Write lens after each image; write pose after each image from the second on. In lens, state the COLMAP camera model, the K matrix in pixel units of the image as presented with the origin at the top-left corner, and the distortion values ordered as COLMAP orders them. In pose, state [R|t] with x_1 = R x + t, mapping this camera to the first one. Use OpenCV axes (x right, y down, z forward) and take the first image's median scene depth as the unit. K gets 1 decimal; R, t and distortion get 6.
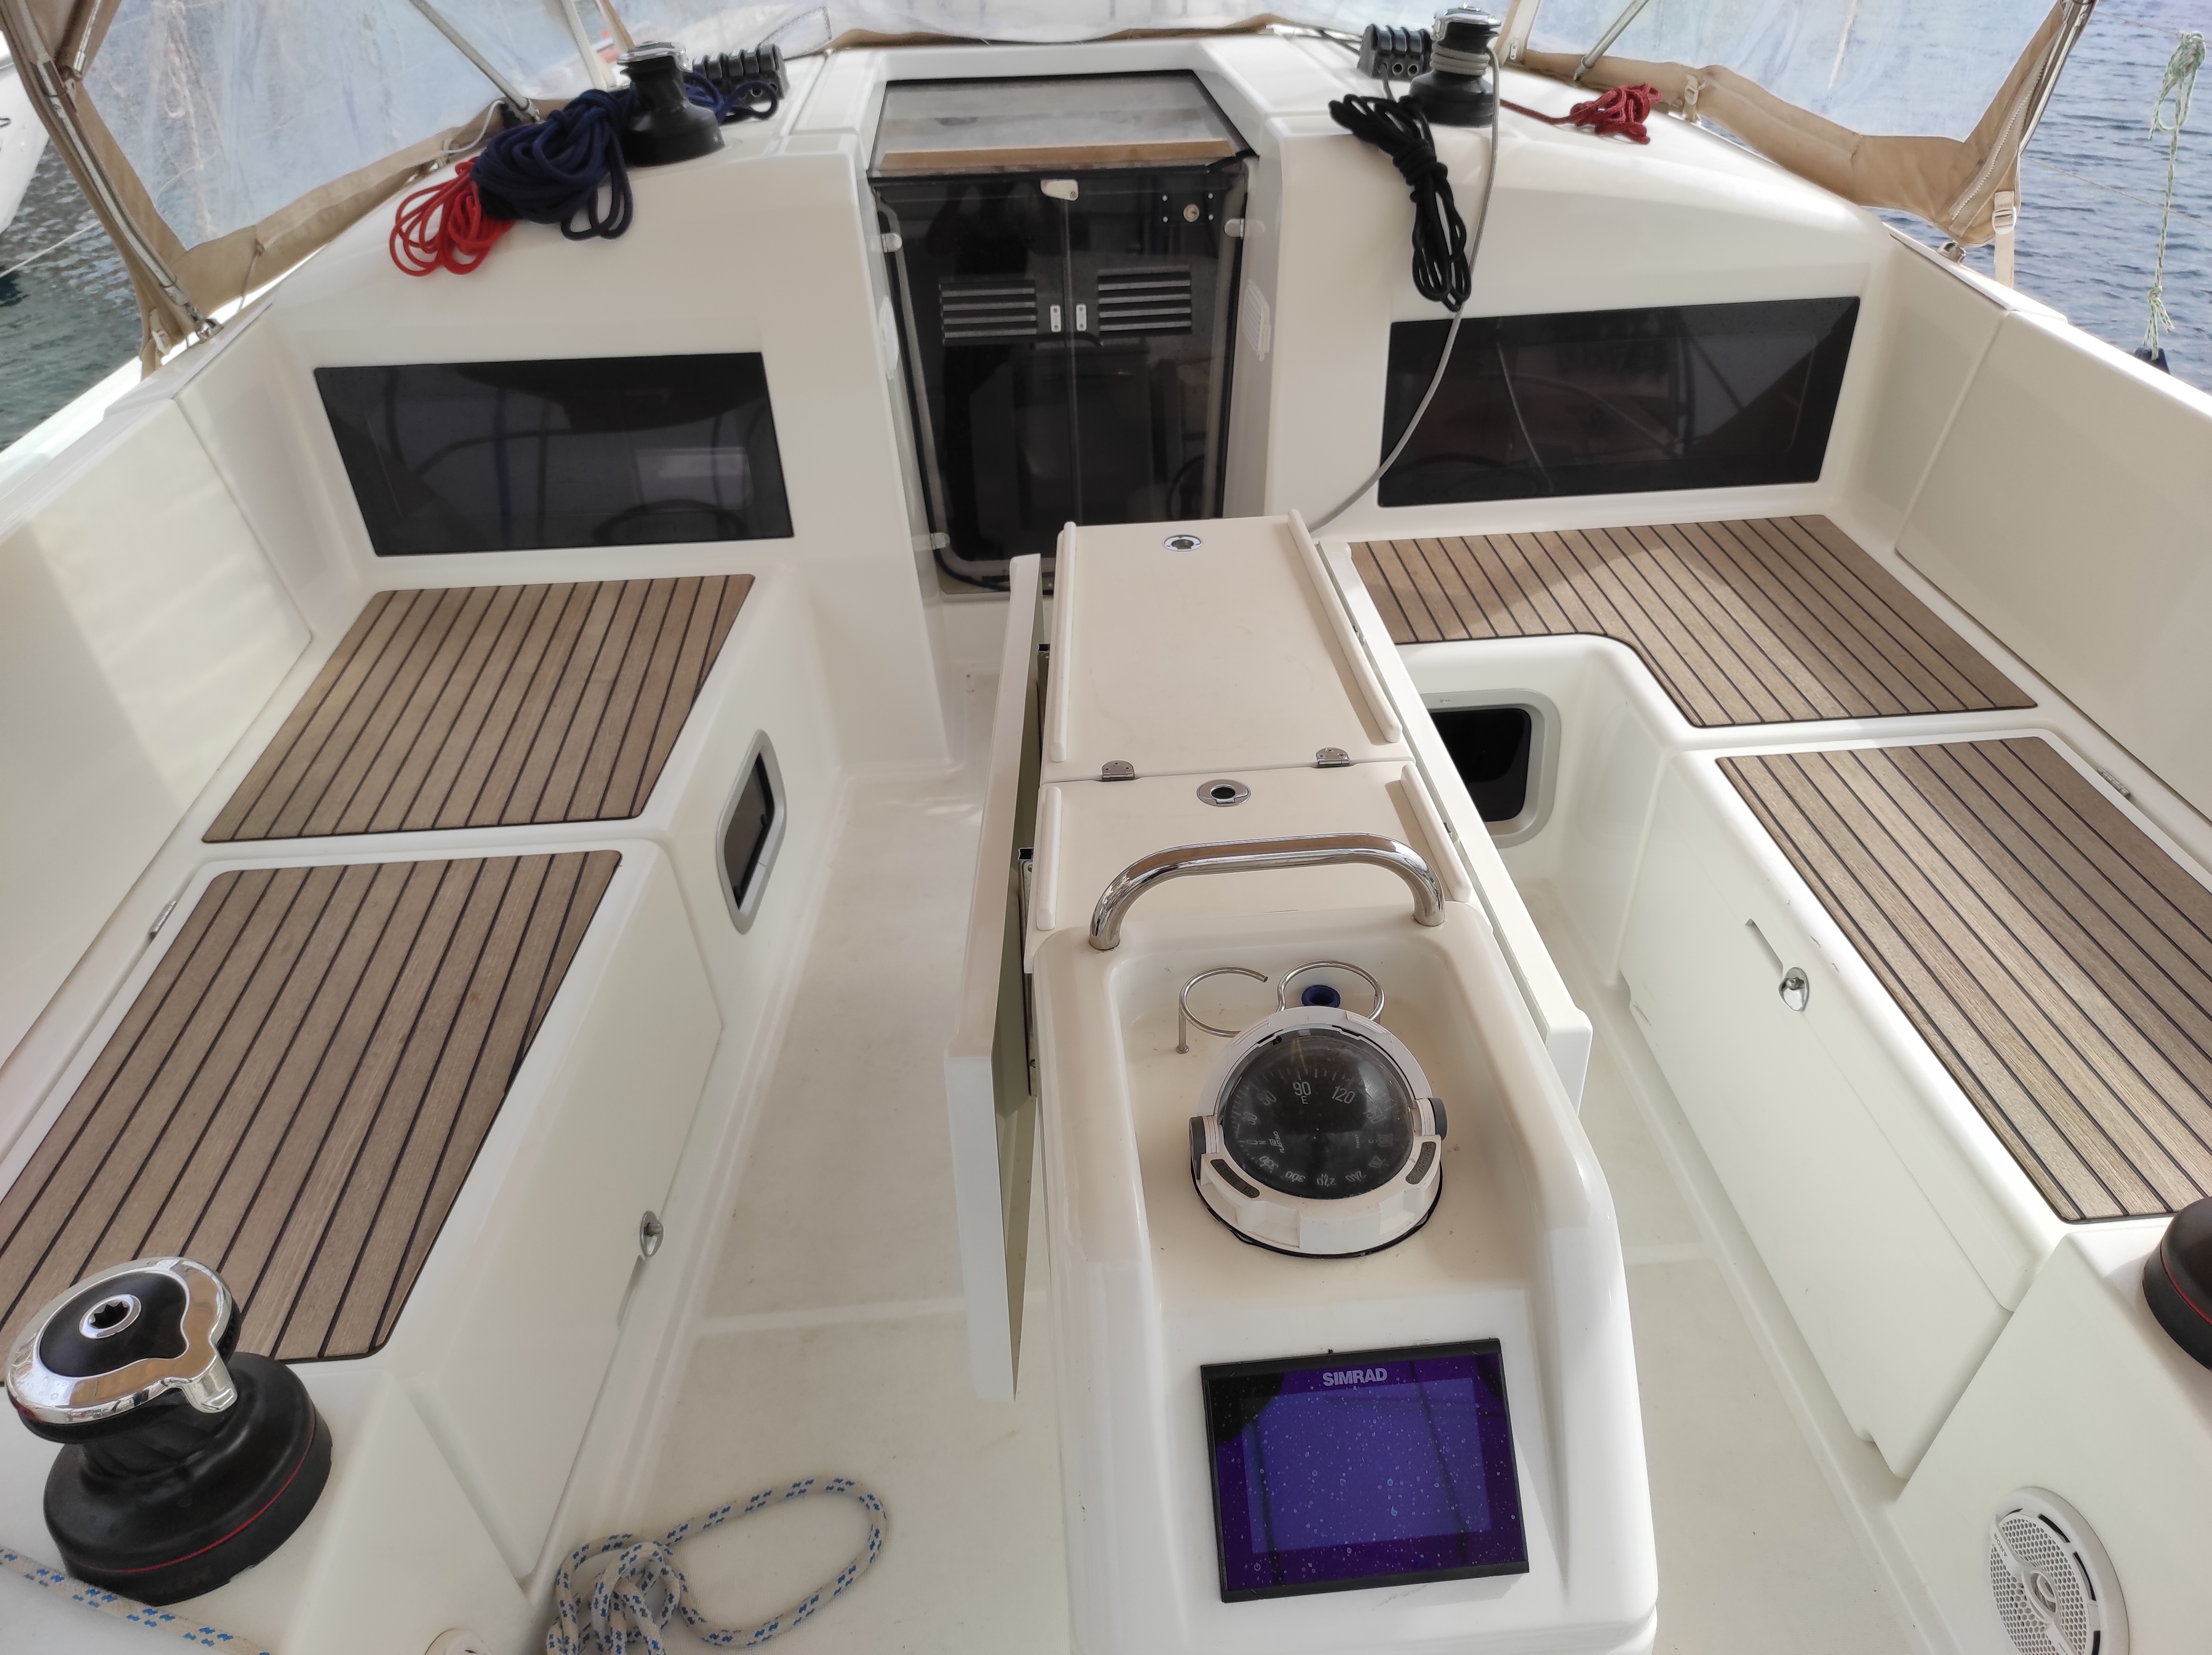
lens RADIAL K [[1617.2, 0, 1112.1], [0, 1617.2, 842.5], [0, 0, 1]] dist [0.035971, -0.019899]
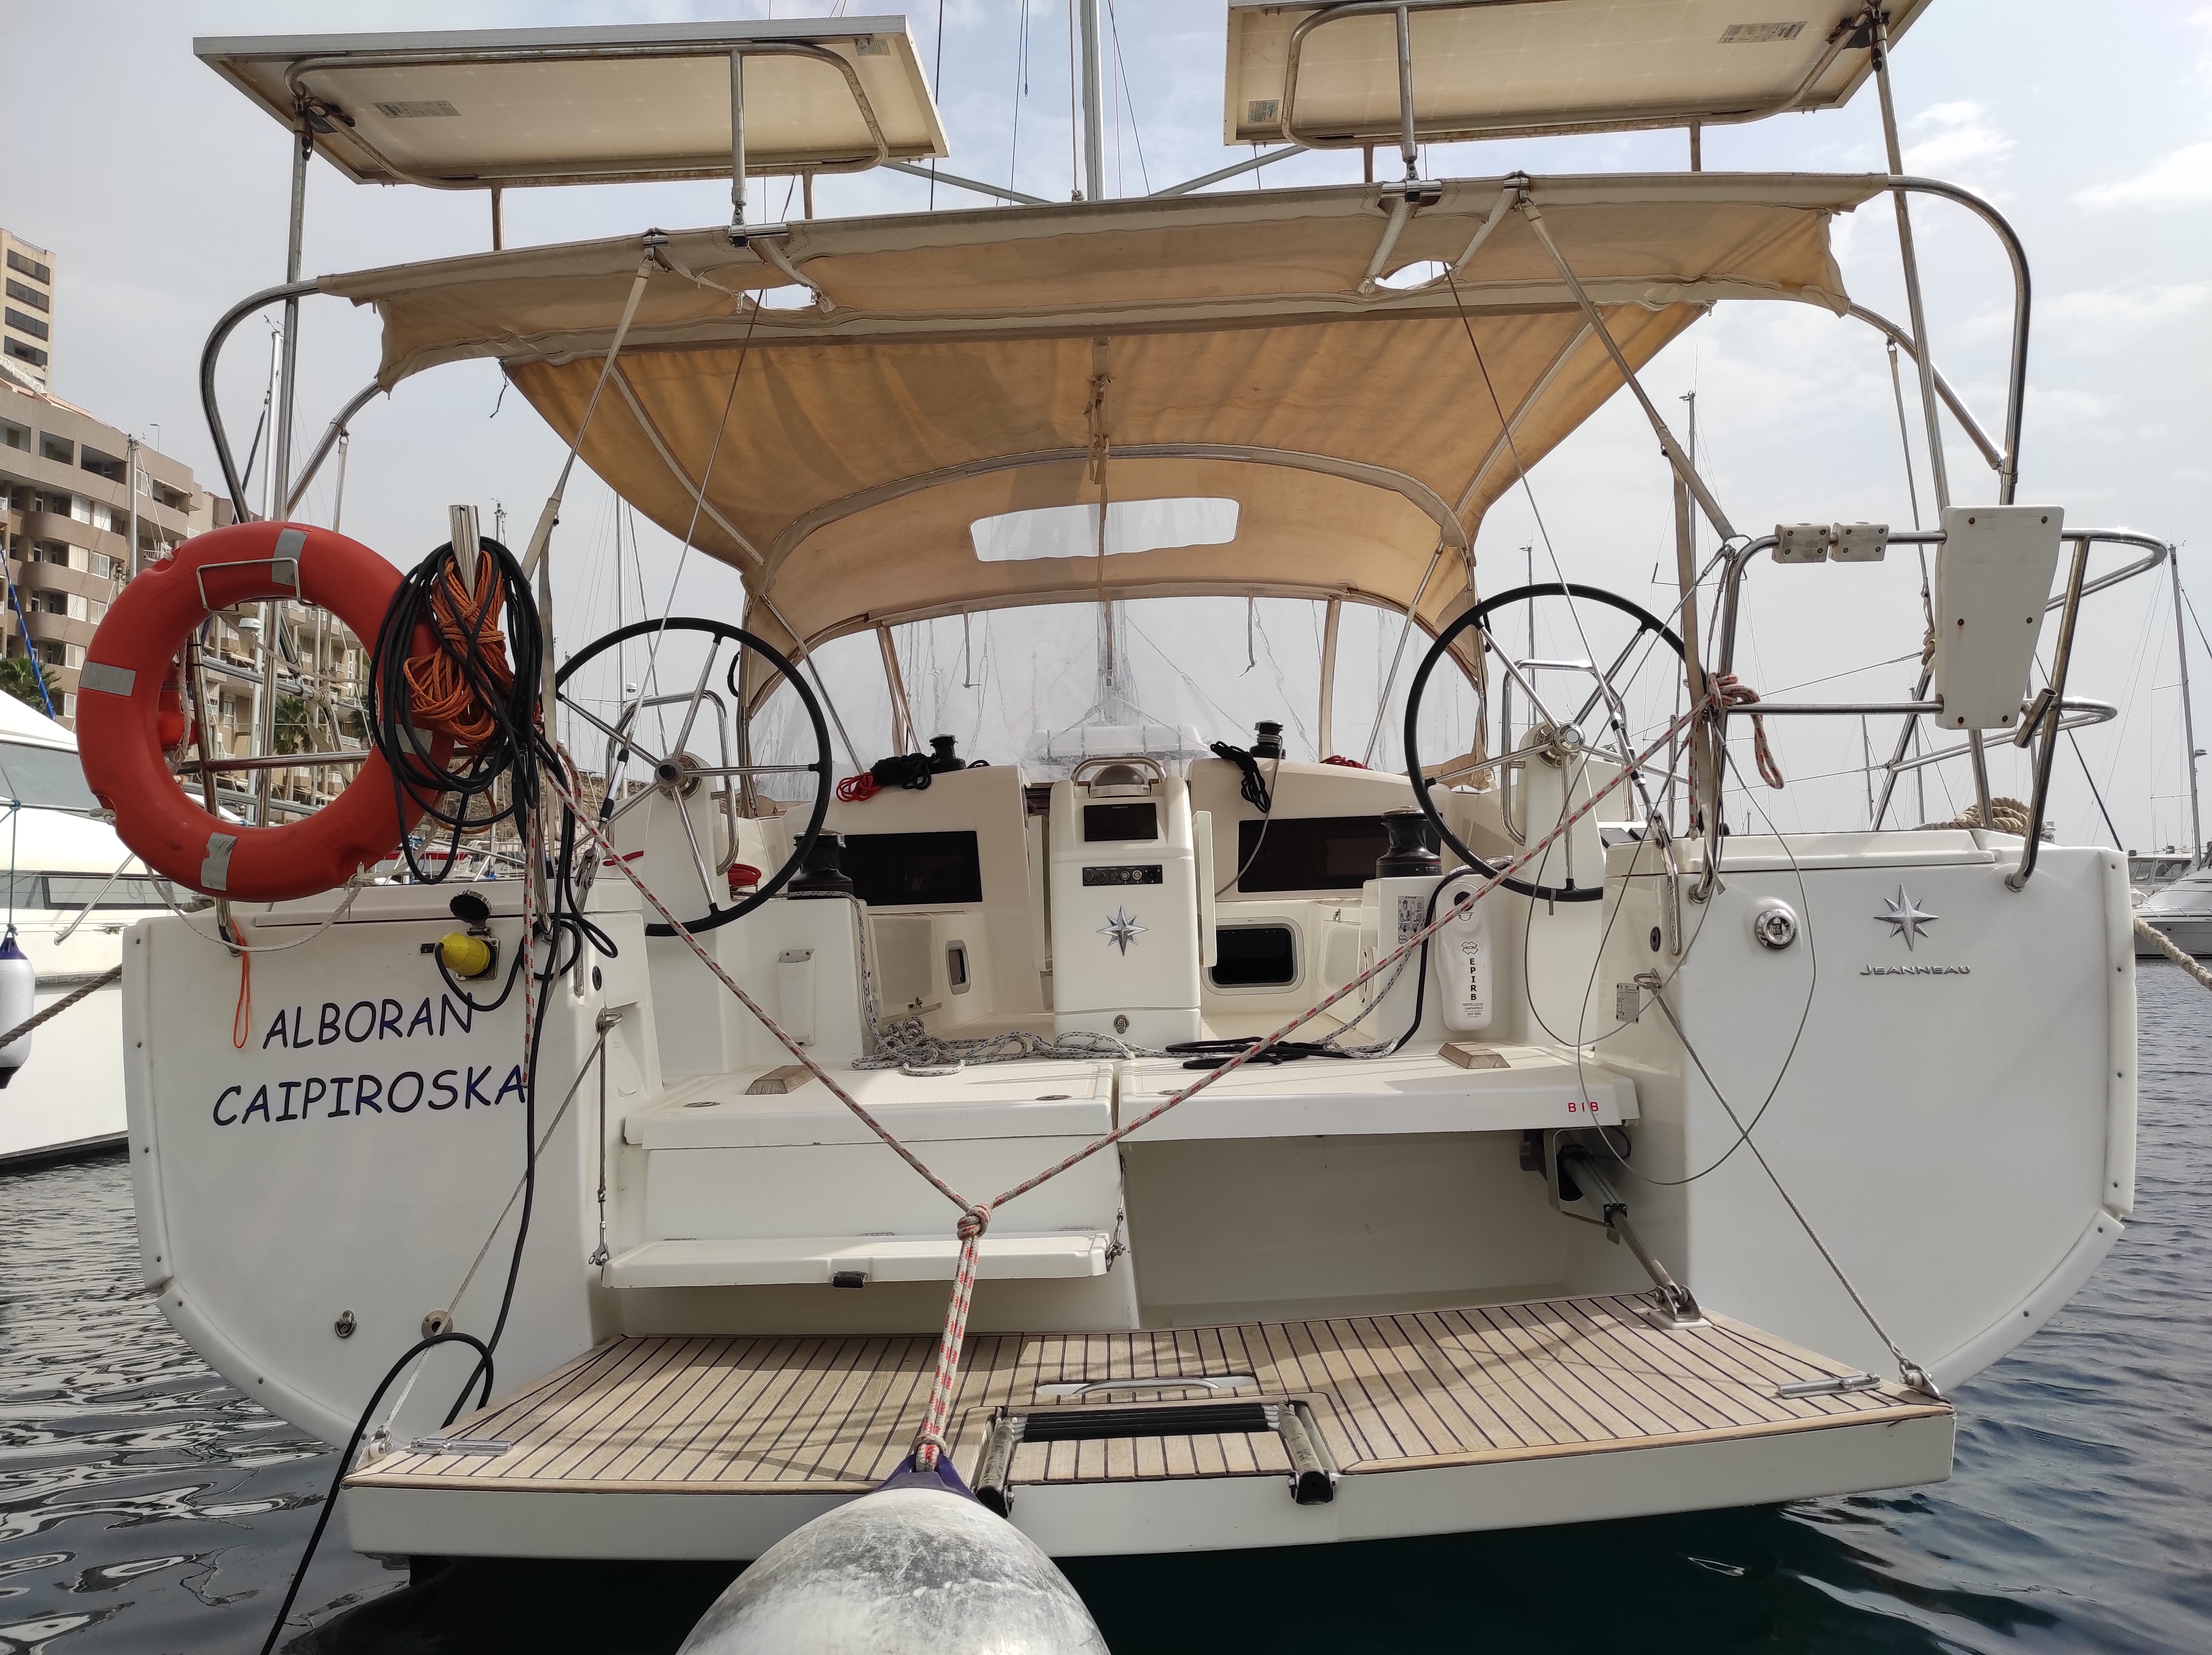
lens RADIAL K [[1617.2, 0, 1104.1], [0, 1617.2, 845.6], [0, 0, 1]] dist [0.035971, -0.019899]
pose [[0.995229, -0.017367, -0.096010, 0.204622], [-0.042353, 0.809588, -0.585468, 1.111252], [0.087896, 0.586741, 0.804990, -0.906687]]
